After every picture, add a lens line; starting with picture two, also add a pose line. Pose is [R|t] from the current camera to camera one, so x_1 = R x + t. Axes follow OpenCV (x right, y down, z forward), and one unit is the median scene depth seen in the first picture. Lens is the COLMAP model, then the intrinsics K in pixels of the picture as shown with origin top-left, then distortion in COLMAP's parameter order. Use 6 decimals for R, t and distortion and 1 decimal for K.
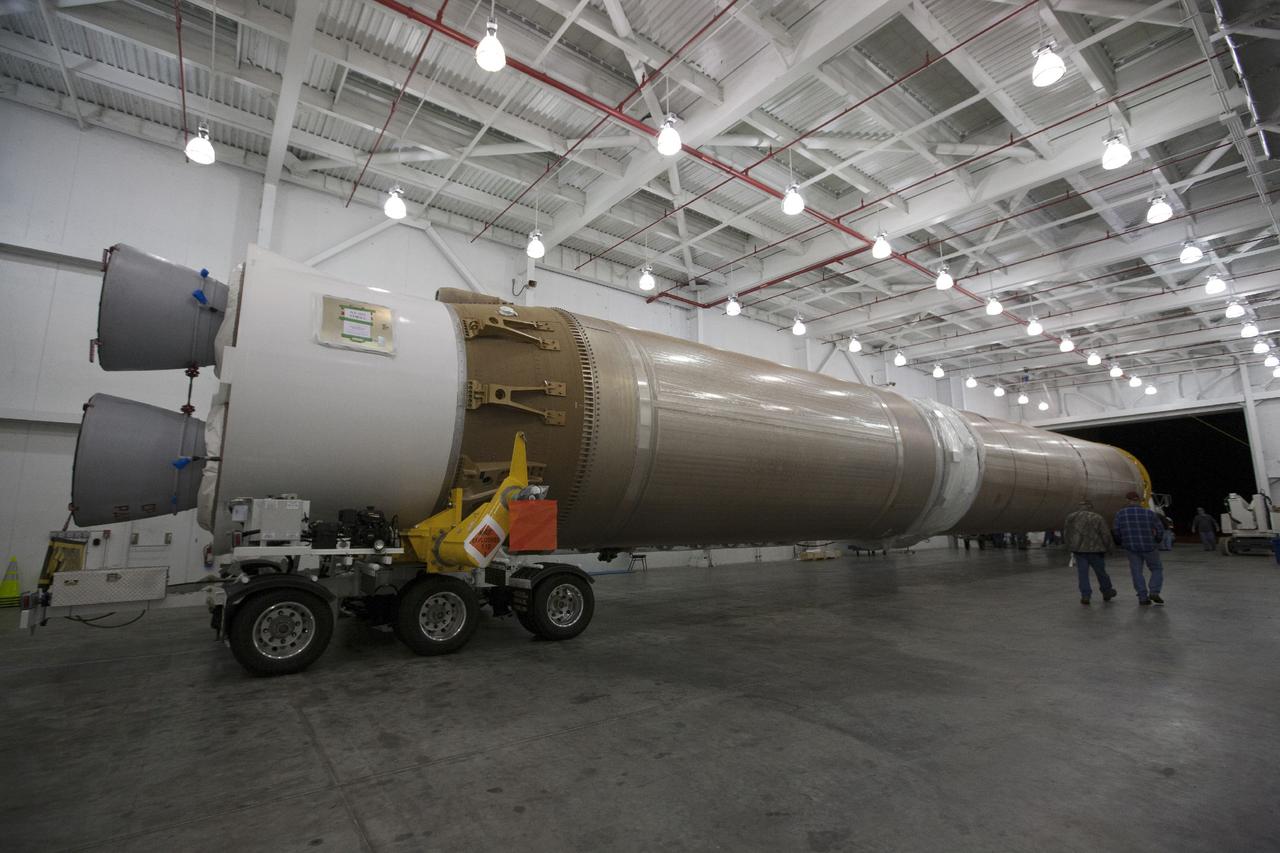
lens RADIAL K [[573.2, 0, 640.0], [0, 573.2, 426.5], [0, 0, 1]] dist [-0.023992, -0.000082]
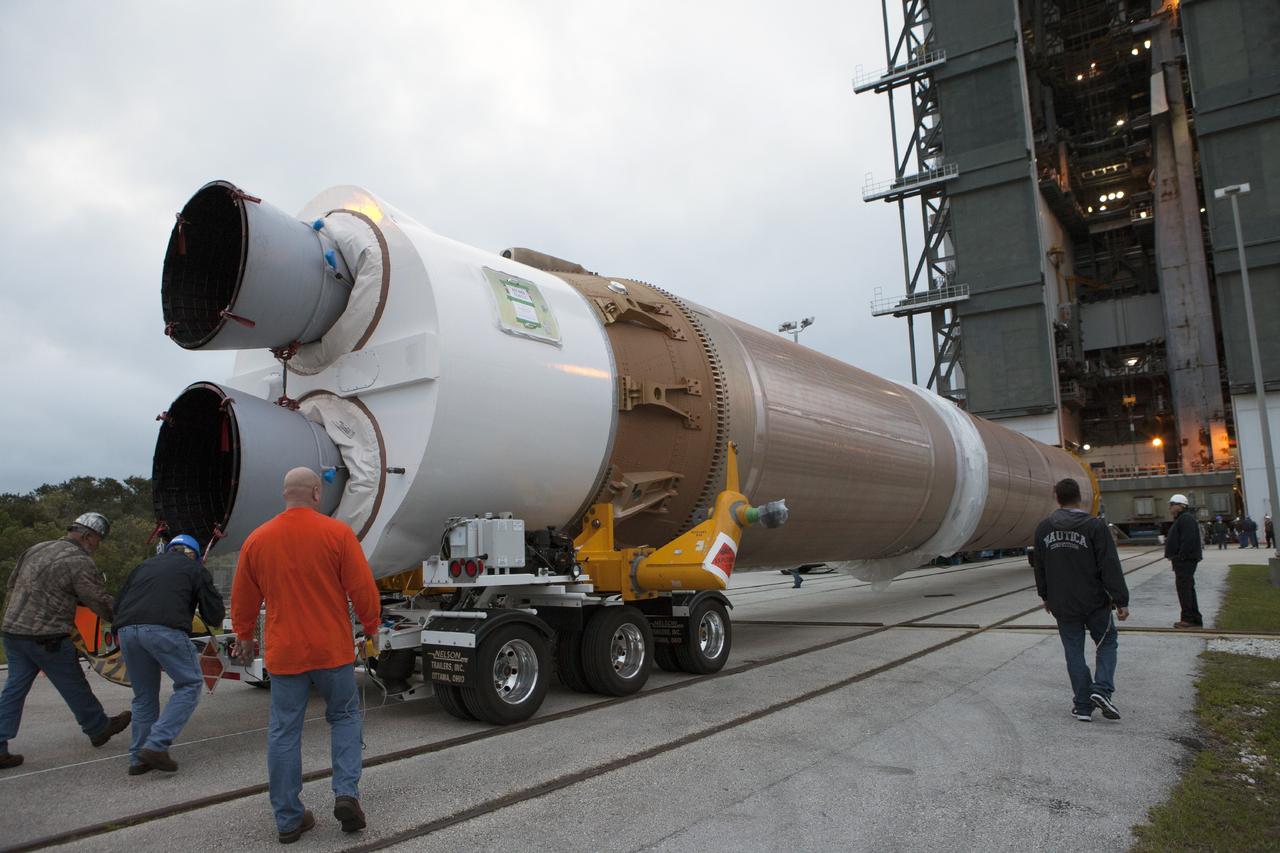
lens RADIAL K [[900.8, 0, 640.0], [0, 900.8, 426.5], [0, 0, 1]] dist [-0.012214, -0.002448]
pose [[0.945932, 0.010367, 0.324200, -0.701574], [-0.015209, 0.999807, 0.012406, -0.022655], [-0.324009, -0.016666, 0.945907, -0.261562]]
